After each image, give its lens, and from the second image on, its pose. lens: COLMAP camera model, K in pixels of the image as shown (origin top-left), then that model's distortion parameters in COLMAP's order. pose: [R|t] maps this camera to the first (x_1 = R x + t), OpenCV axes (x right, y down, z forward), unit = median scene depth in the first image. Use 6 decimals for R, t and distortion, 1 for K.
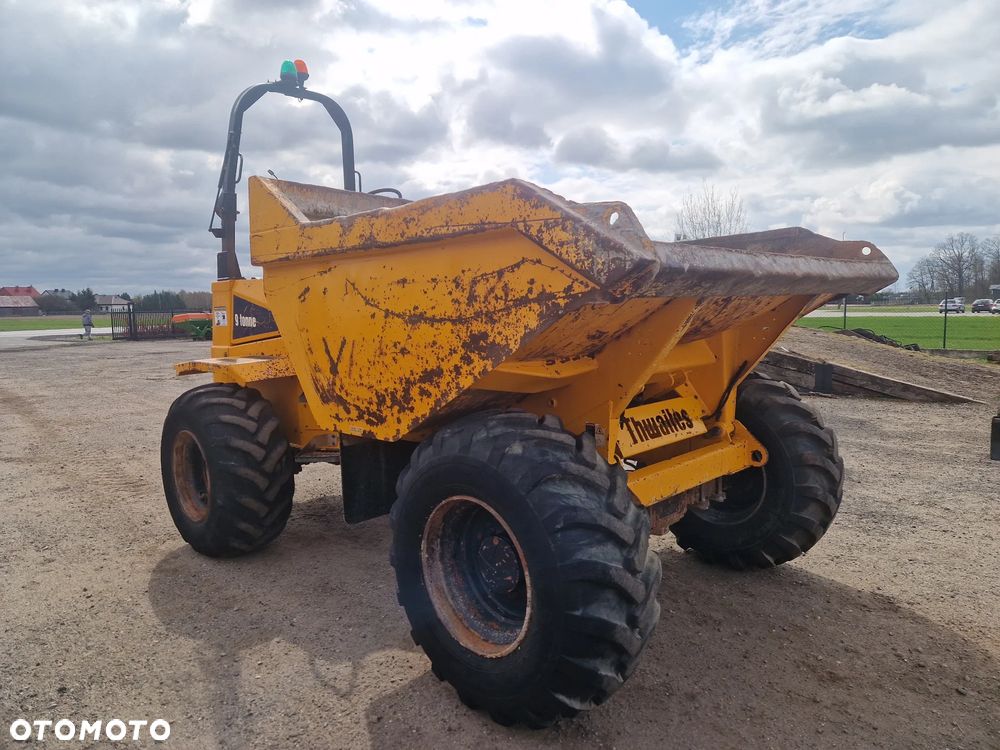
lens RADIAL K [[670.5, 0, 509.5], [0, 670.5, 372.3], [0, 0, 1]] dist [0.073637, -0.063775]
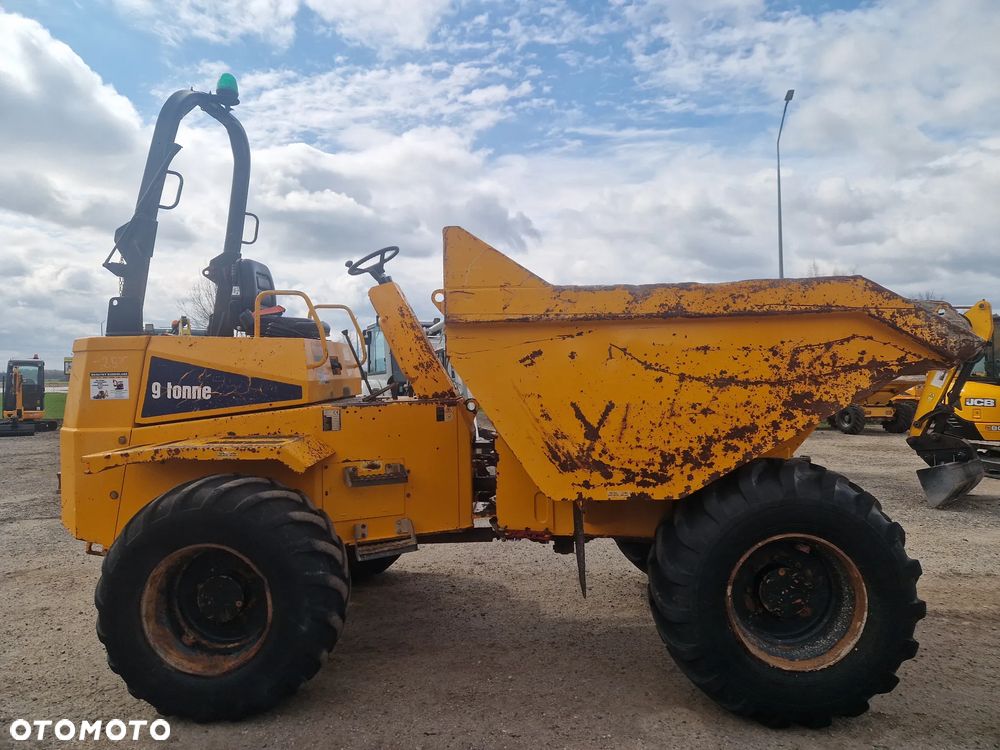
lens RADIAL K [[670.5, 0, 509.6], [0, 670.5, 371.7], [0, 0, 1]] dist [0.073637, -0.063775]
pose [[0.752883, 0.014748, 0.657989, -1.131244], [0.059619, 0.994110, -0.090499, -0.015658], [-0.655448, 0.107364, 0.747570, 0.383717]]
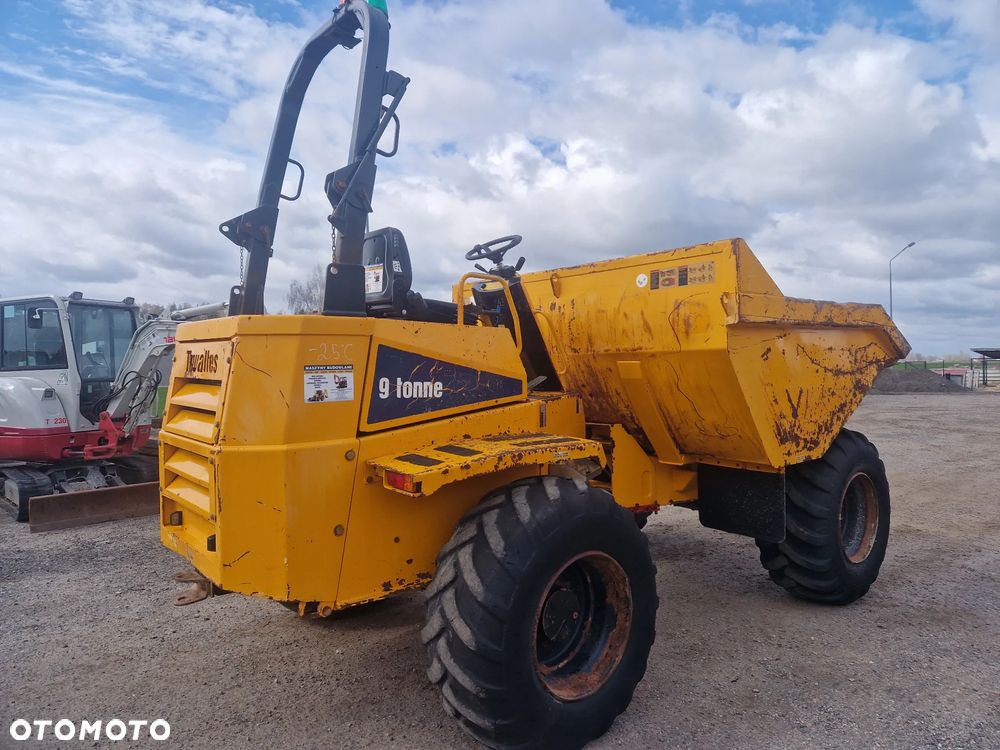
lens RADIAL K [[670.5, 0, 499.3], [0, 670.5, 379.4], [0, 0, 1]] dist [0.073637, -0.063775]
pose [[0.108094, -0.002985, 0.994136, -1.803427], [0.104799, 0.994458, -0.008409, -0.131708], [-0.988601, 0.105093, 0.107808, 1.595700]]
